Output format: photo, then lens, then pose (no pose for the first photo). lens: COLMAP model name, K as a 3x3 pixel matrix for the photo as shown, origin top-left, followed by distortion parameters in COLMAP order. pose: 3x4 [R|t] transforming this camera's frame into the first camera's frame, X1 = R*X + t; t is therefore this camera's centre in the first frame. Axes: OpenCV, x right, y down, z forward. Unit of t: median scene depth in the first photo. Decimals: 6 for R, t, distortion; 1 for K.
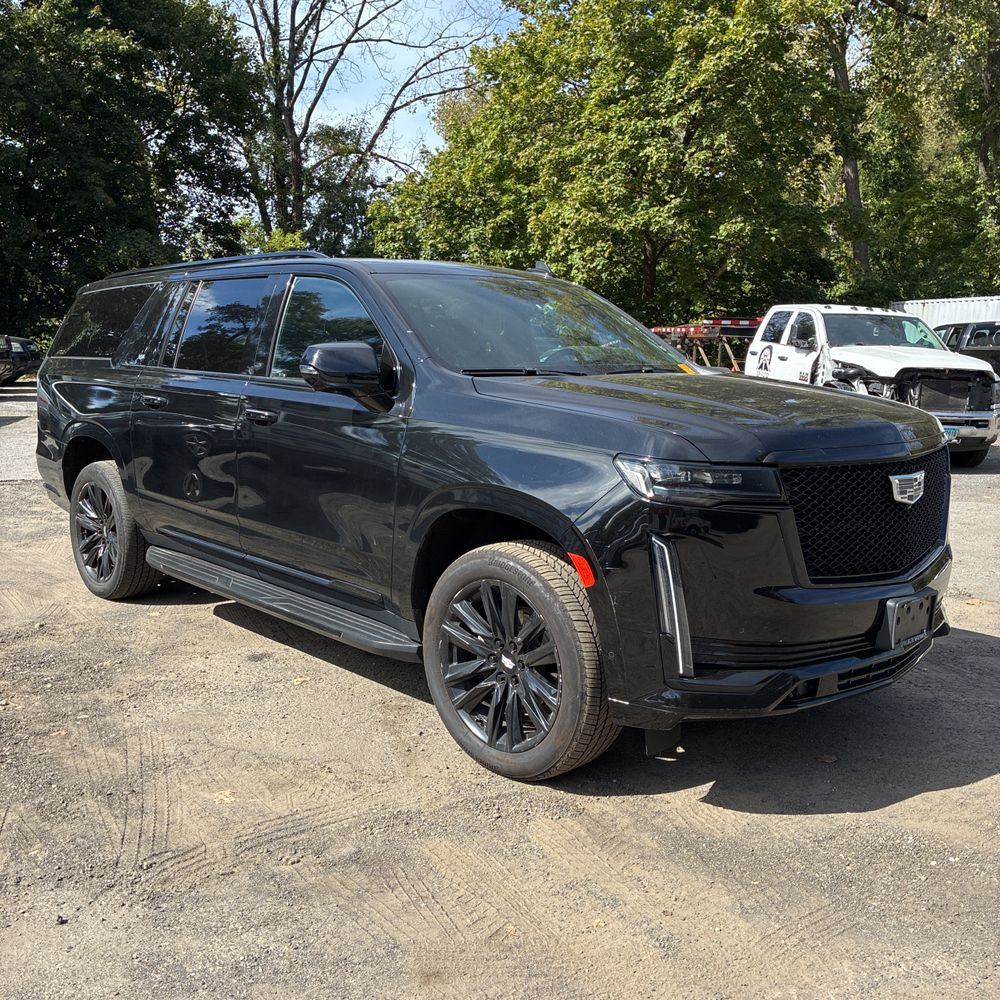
lens RADIAL K [[1029.1, 0, 517.8], [0, 1029.1, 497.2], [0, 0, 1]] dist [0.011607, 0.018331]
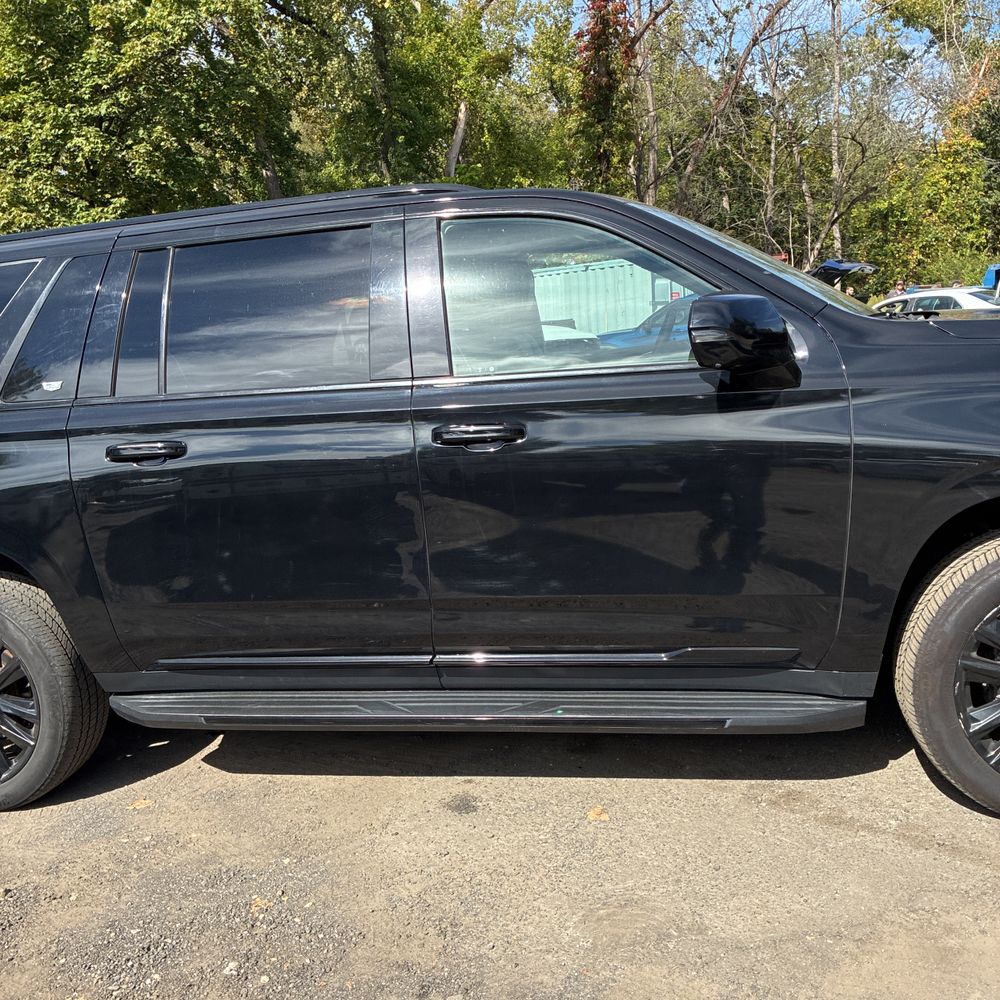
lens RADIAL K [[1021.0, 0, 519.7], [0, 1021.0, 484.4], [0, 0, 1]] dist [0.025955, -0.033147]
pose [[0.813941, -0.161834, 0.557952, -0.104199], [0.172302, 0.984451, 0.034185, -0.011463], [-0.554808, 0.068311, 0.829169, 0.080880]]
